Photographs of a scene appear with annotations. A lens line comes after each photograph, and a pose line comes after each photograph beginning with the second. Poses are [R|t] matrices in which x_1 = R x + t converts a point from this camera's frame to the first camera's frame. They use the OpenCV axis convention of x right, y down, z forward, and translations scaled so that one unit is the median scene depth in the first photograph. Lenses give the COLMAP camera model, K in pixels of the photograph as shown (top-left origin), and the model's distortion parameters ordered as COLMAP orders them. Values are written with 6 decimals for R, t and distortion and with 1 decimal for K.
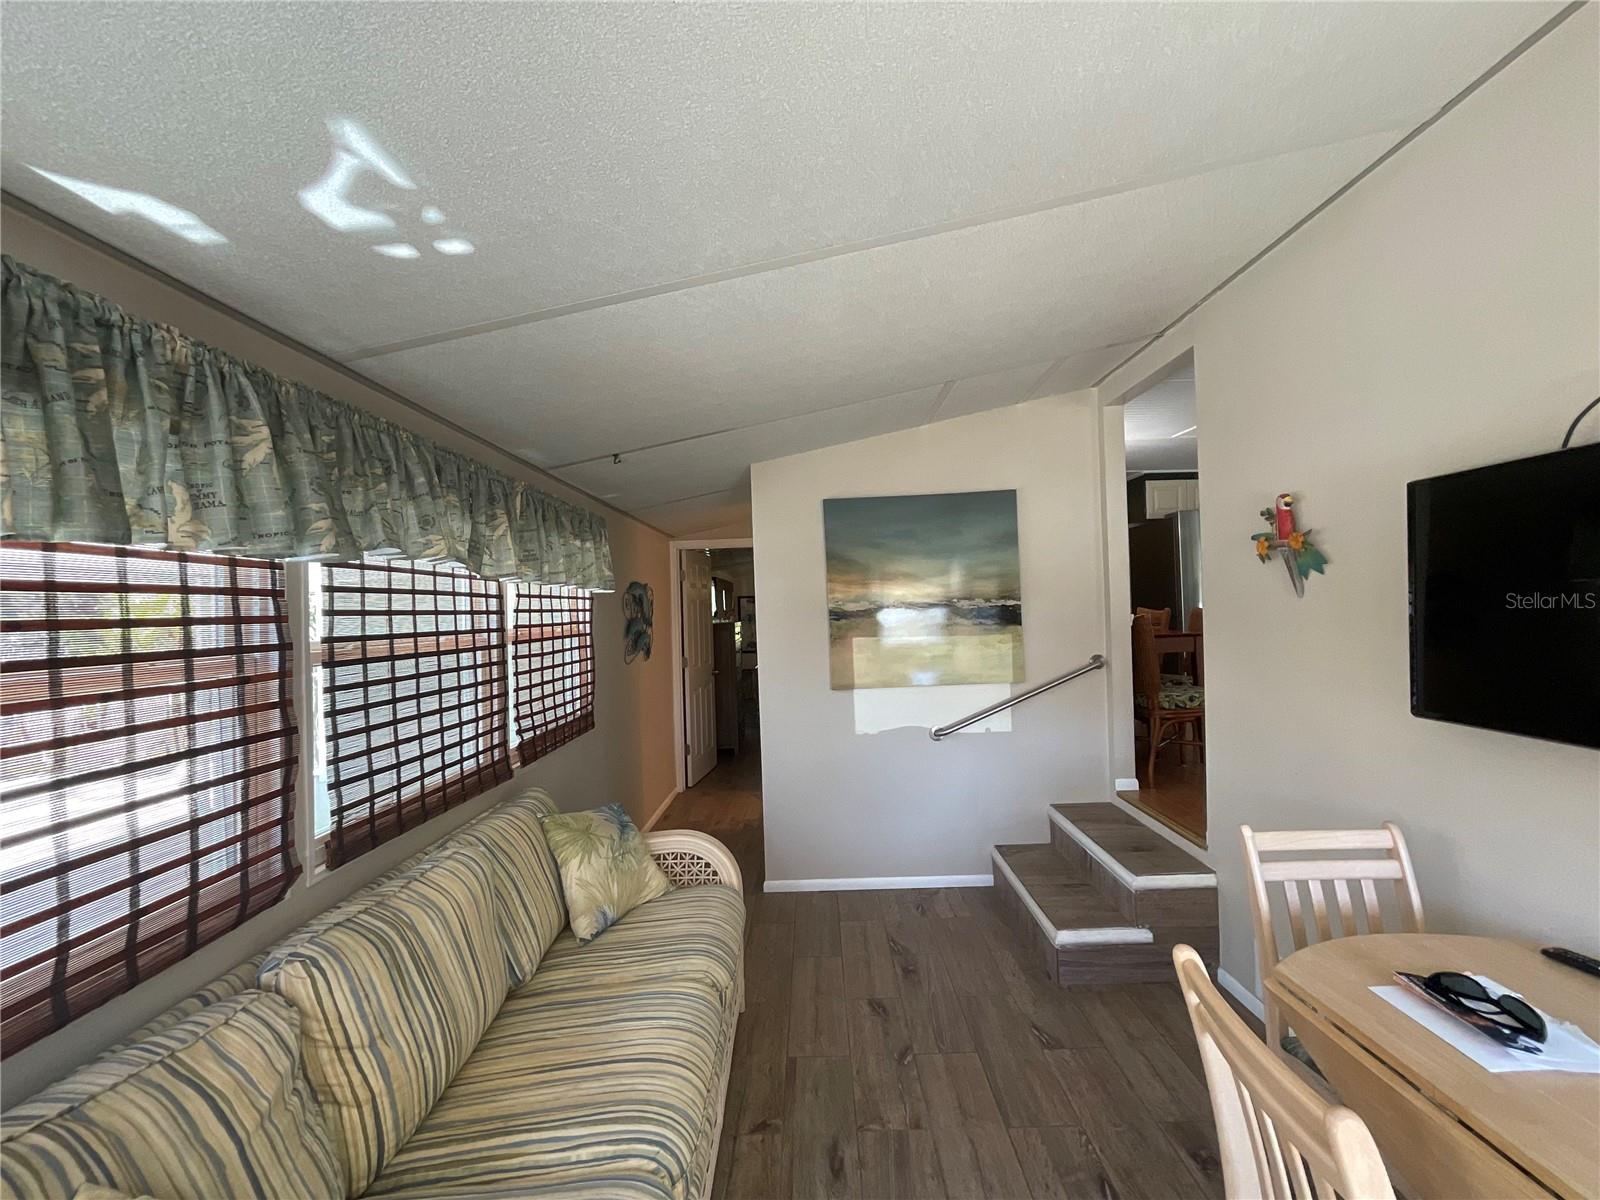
lens RADIAL K [[646.3, 0, 802.3], [0, 646.3, 596.4], [0, 0, 1]] dist [0.010841, -0.004842]
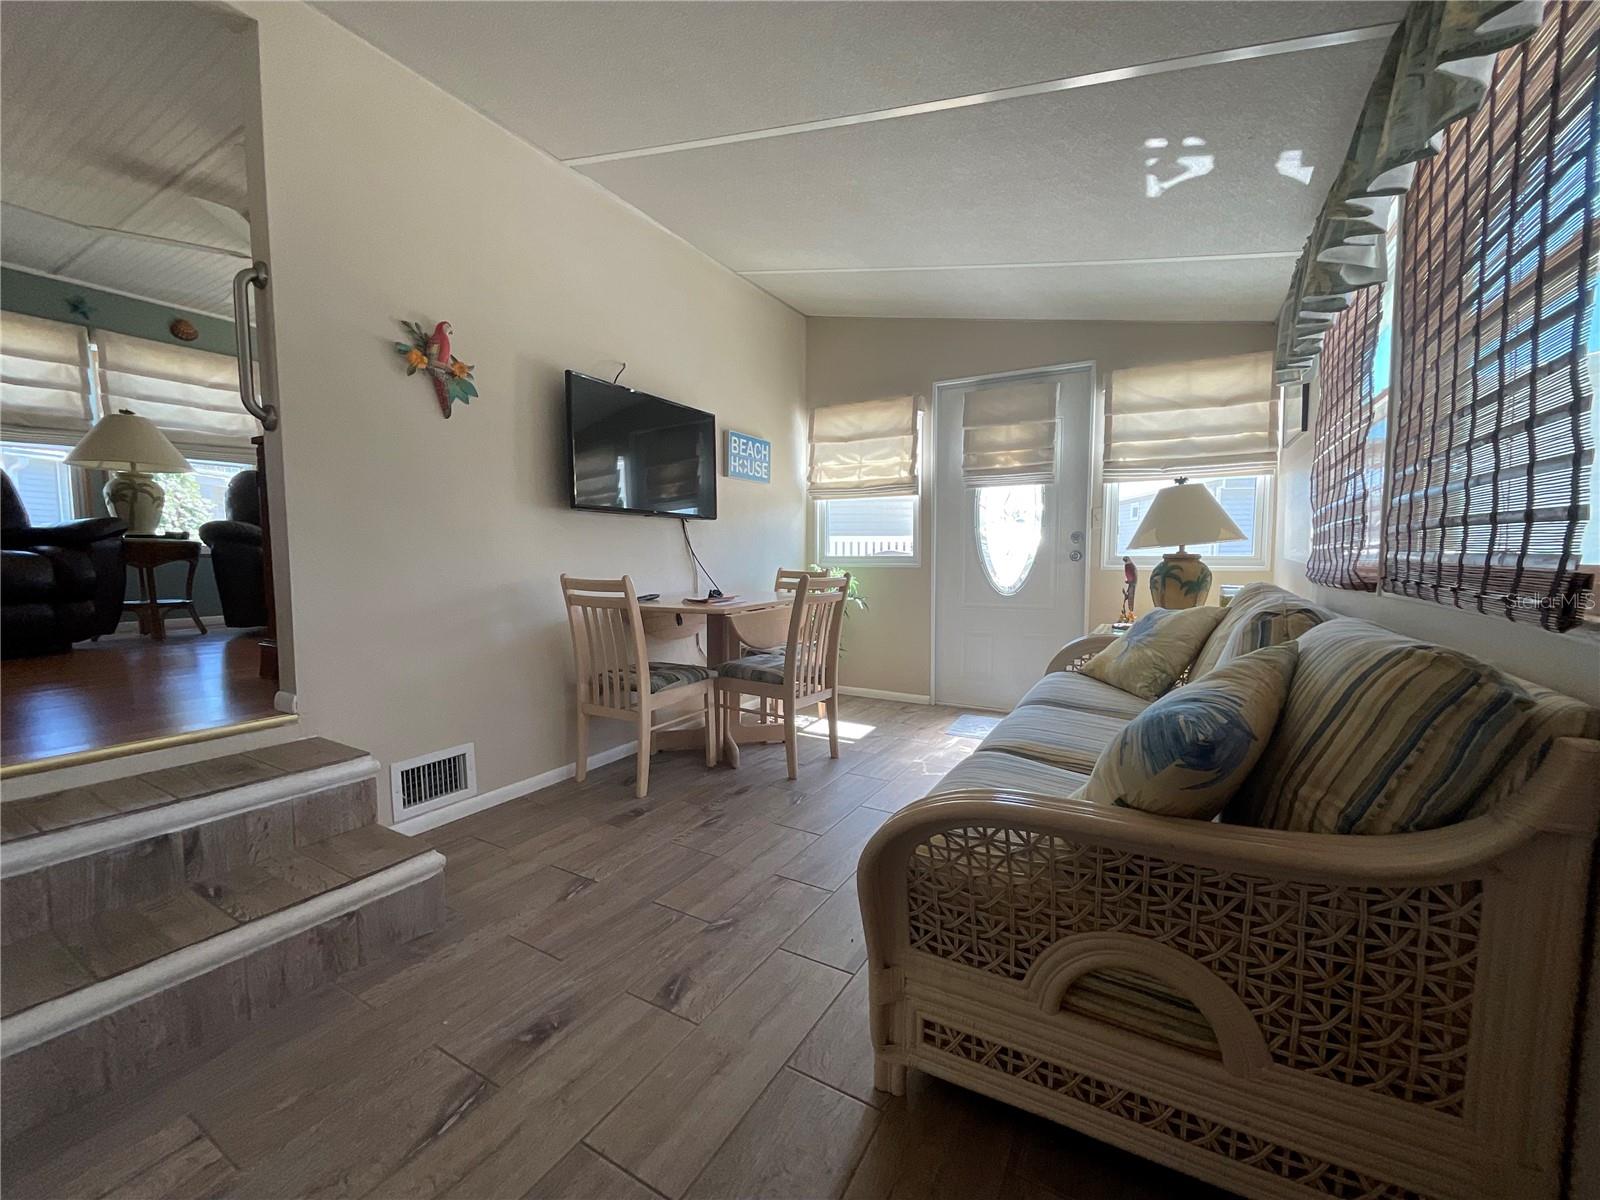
lens RADIAL K [[646.3, 0, 798.1], [0, 646.3, 602.4], [0, 0, 1]] dist [0.010841, -0.004842]
pose [[-0.871019, -0.006666, 0.491203, -0.322932], [0.020662, 0.998526, 0.050190, 0.270923], [-0.490814, 0.053866, -0.869598, 1.647927]]
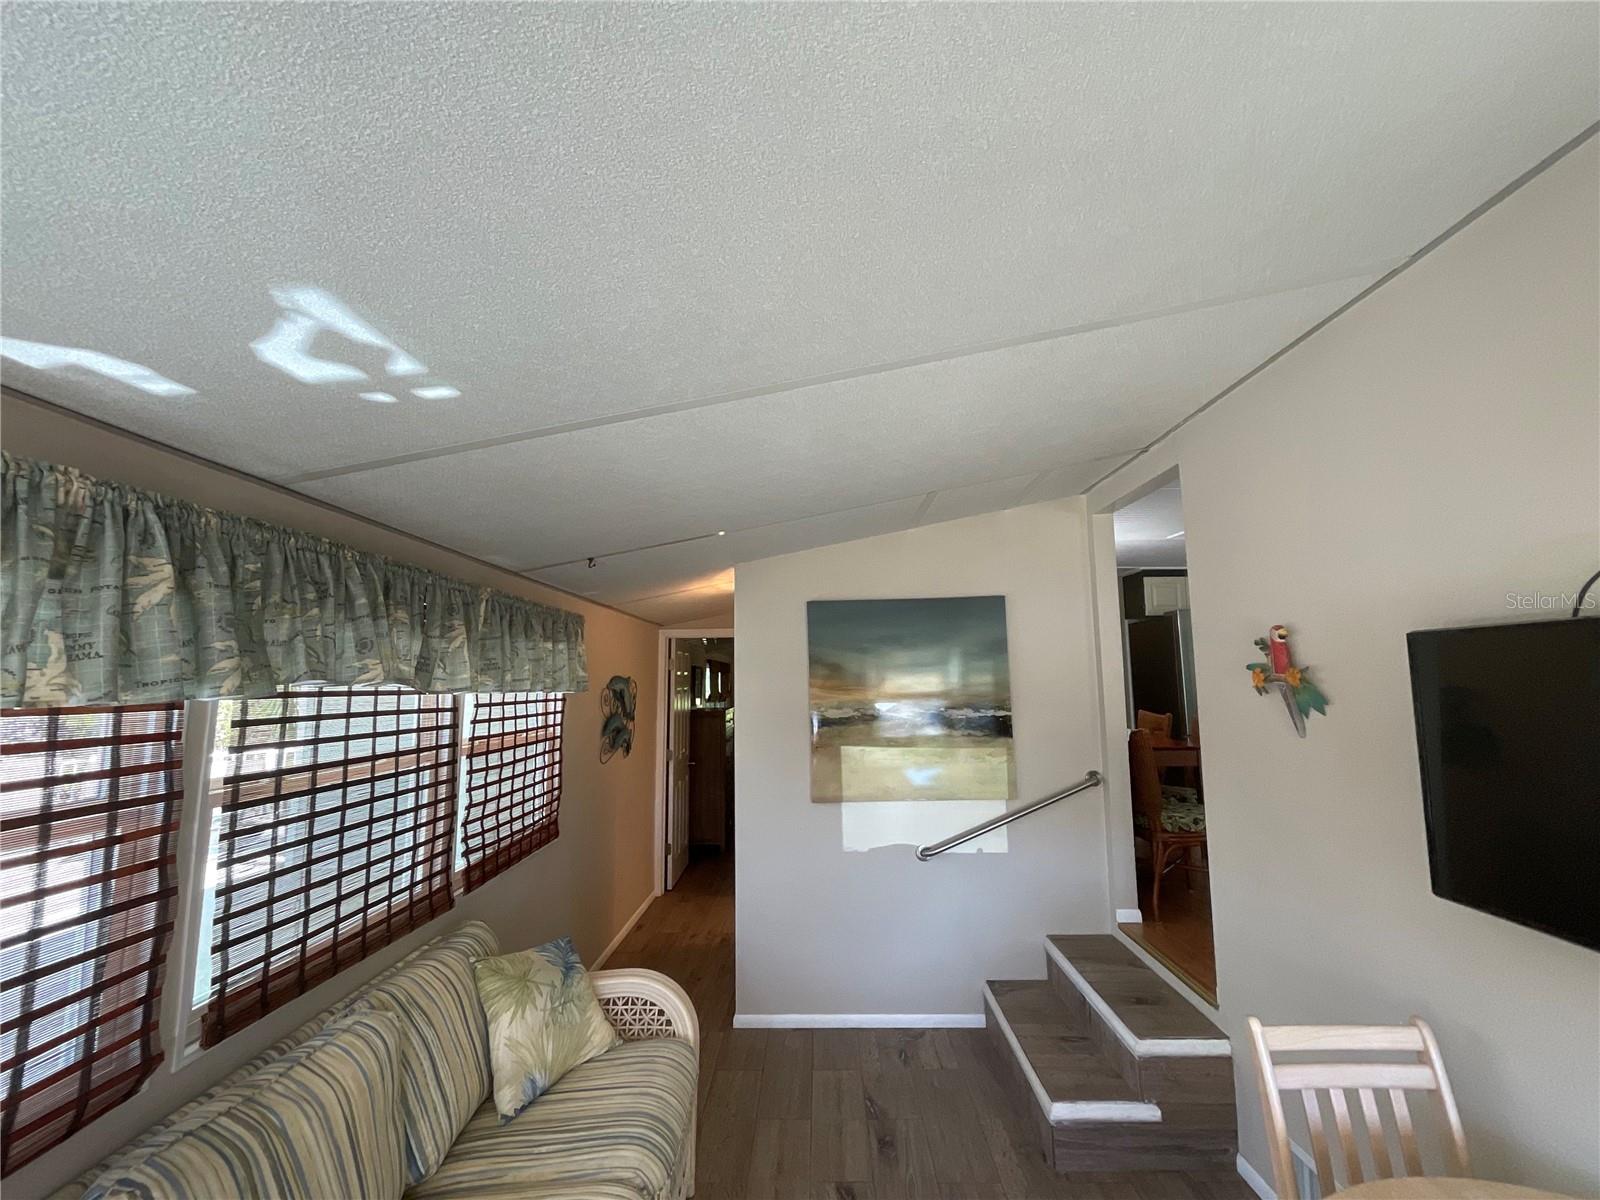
lens RADIAL K [[646.3, 0, 800.3], [0, 646.3, 599.9], [0, 0, 1]] dist [0.010841, -0.004842]
pose [[0.999722, 0.021025, -0.010668, 0.053350], [-0.022071, 0.993706, -0.109828, -0.073552], [0.008291, 0.110033, 0.993893, 0.047012]]
